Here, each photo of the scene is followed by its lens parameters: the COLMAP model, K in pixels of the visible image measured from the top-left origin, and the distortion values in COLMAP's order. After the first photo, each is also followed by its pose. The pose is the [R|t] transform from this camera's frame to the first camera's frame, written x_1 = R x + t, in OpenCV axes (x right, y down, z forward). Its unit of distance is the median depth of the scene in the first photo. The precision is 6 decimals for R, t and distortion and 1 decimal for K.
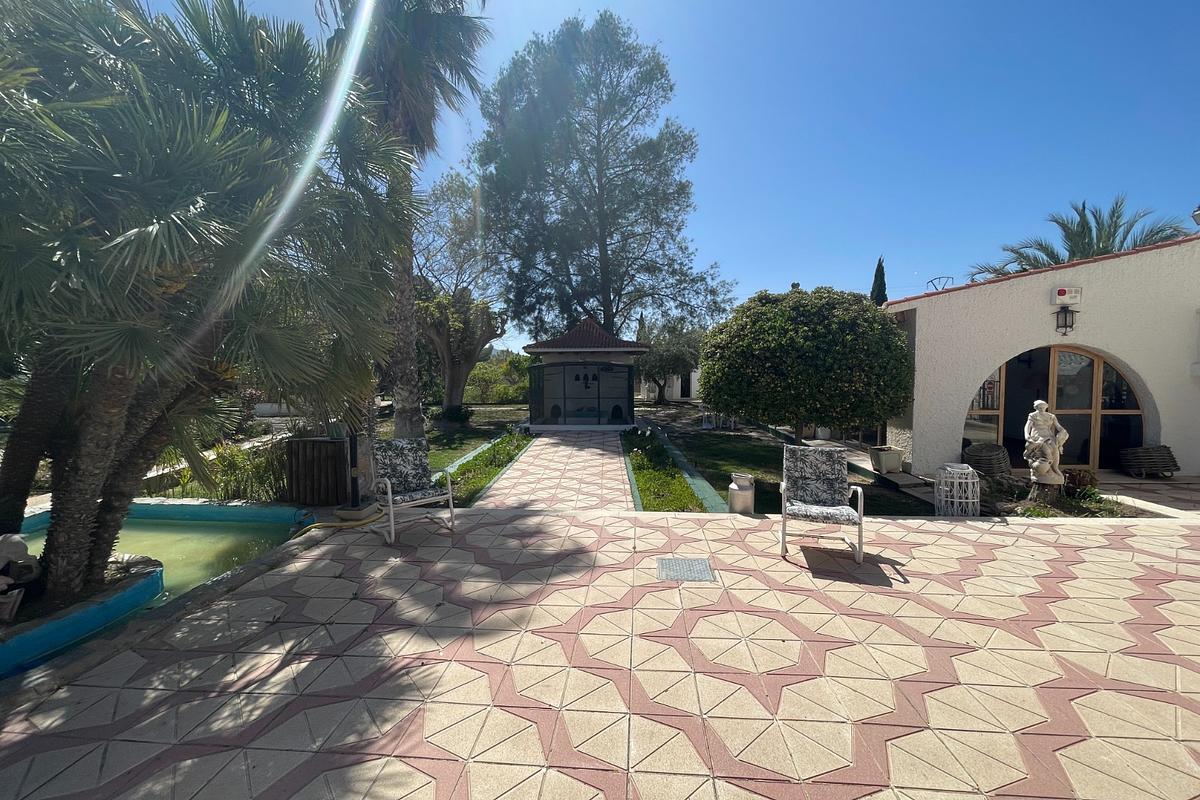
lens RADIAL K [[482.9, 0, 601.9], [0, 482.9, 408.4], [0, 0, 1]] dist [0.001762, 0.000124]
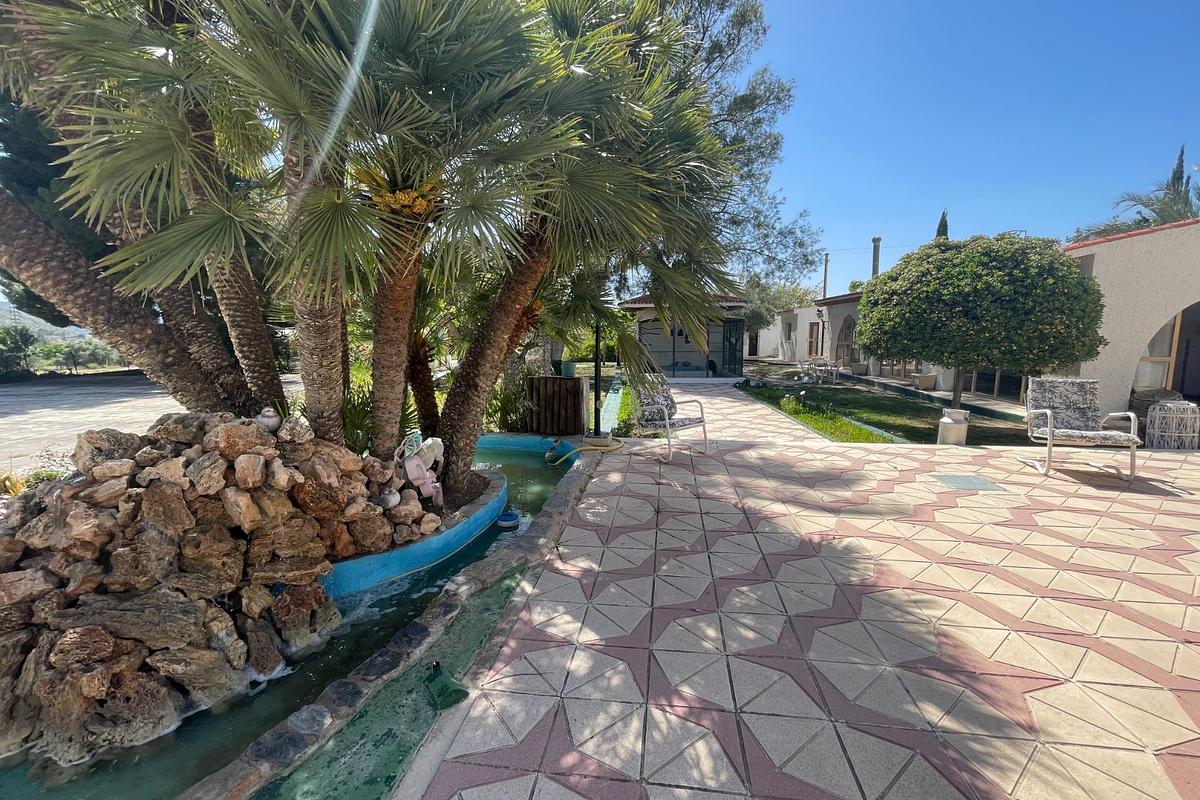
lens RADIAL K [[488.6, 0, 600.0], [0, 488.6, 400.0], [0, 0, 1]] dist [-0.001299, 0.000183]
pose [[0.998436, 0.006052, -0.055586, -0.375769], [-0.002788, 0.998277, 0.058609, 0.046646], [0.055845, -0.058362, 0.996732, -0.102346]]
